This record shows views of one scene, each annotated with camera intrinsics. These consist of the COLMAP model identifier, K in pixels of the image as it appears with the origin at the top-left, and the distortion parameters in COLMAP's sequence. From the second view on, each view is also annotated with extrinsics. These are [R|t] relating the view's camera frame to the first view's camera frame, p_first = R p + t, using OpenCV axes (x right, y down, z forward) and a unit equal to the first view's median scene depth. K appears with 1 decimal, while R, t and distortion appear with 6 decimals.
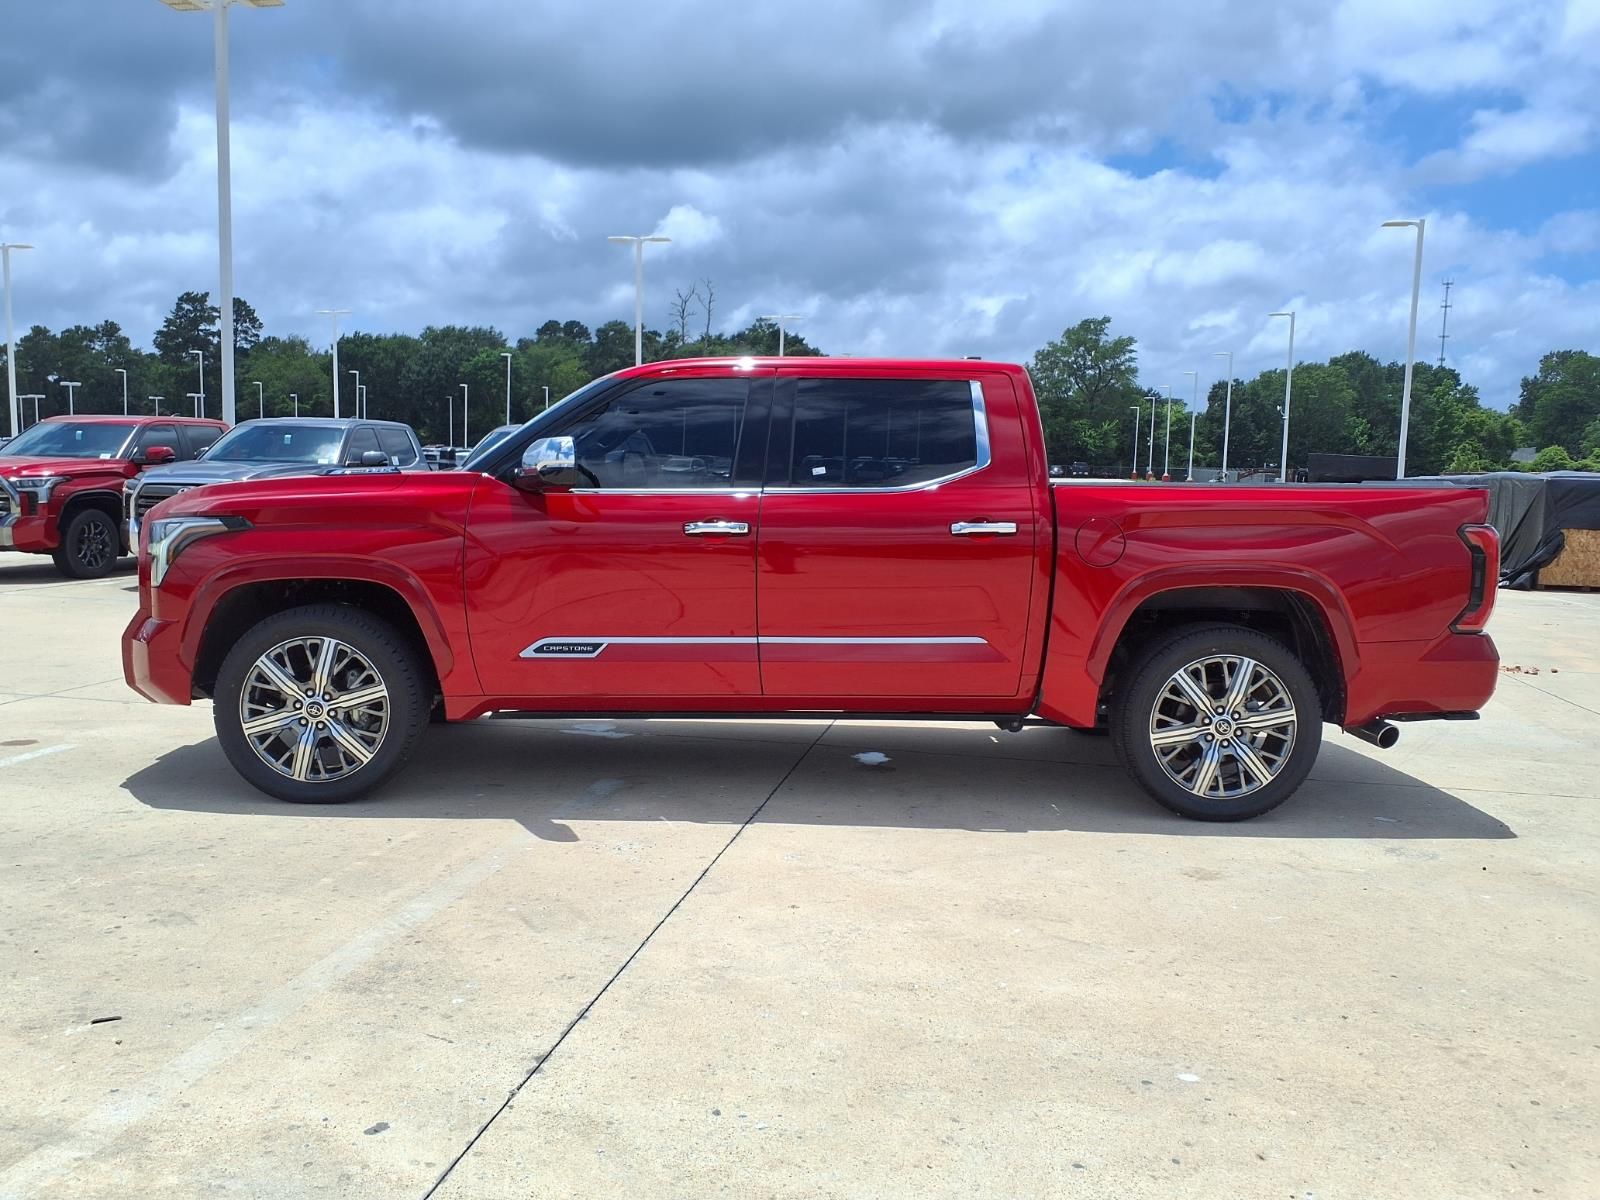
lens RADIAL K [[1279.3, 0, 800.0], [0, 1279.3, 600.0], [0, 0, 1]] dist [0.143346, -0.301429]
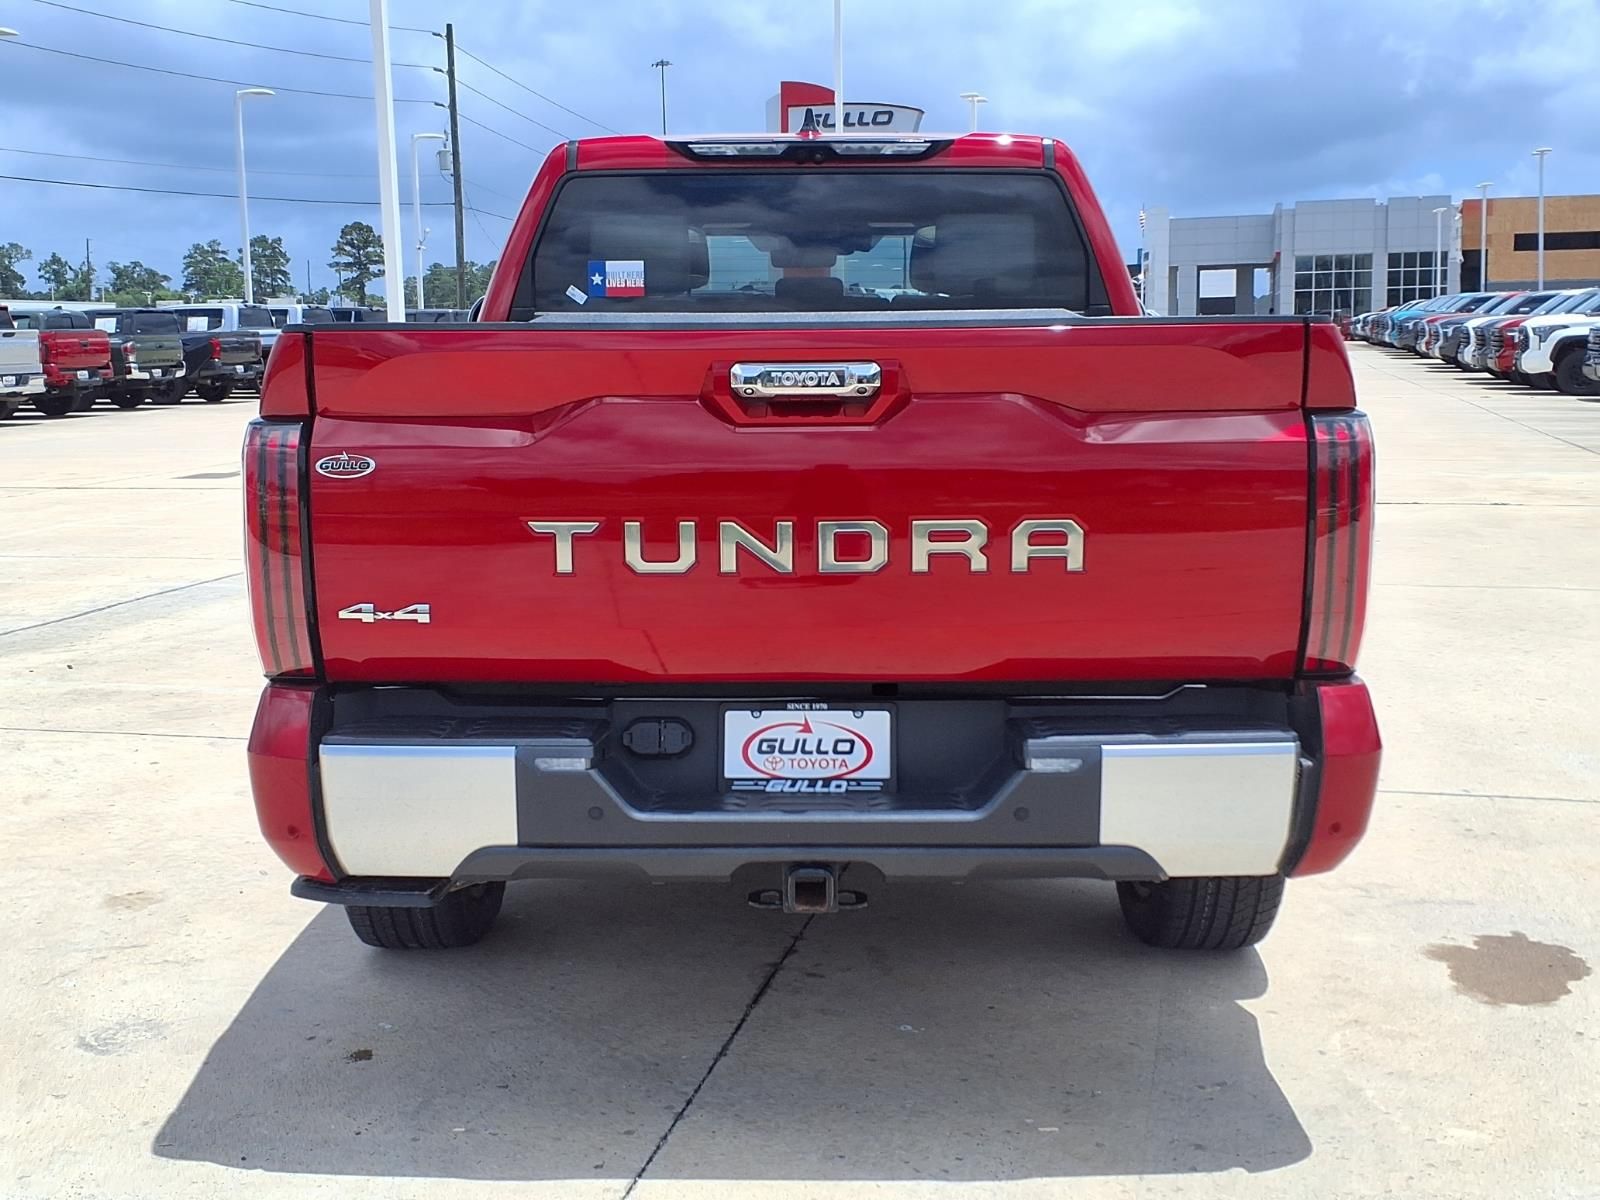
lens RADIAL K [[1862.7, 0, 781.5], [0, 1862.7, 596.3], [0, 0, 1]] dist [0.302519, -0.913848]
pose [[-0.043383, 0.117344, -0.992143, 1.186333], [-0.088051, 0.988765, 0.120794, -0.094640], [0.995171, 0.092600, -0.032563, 1.257416]]
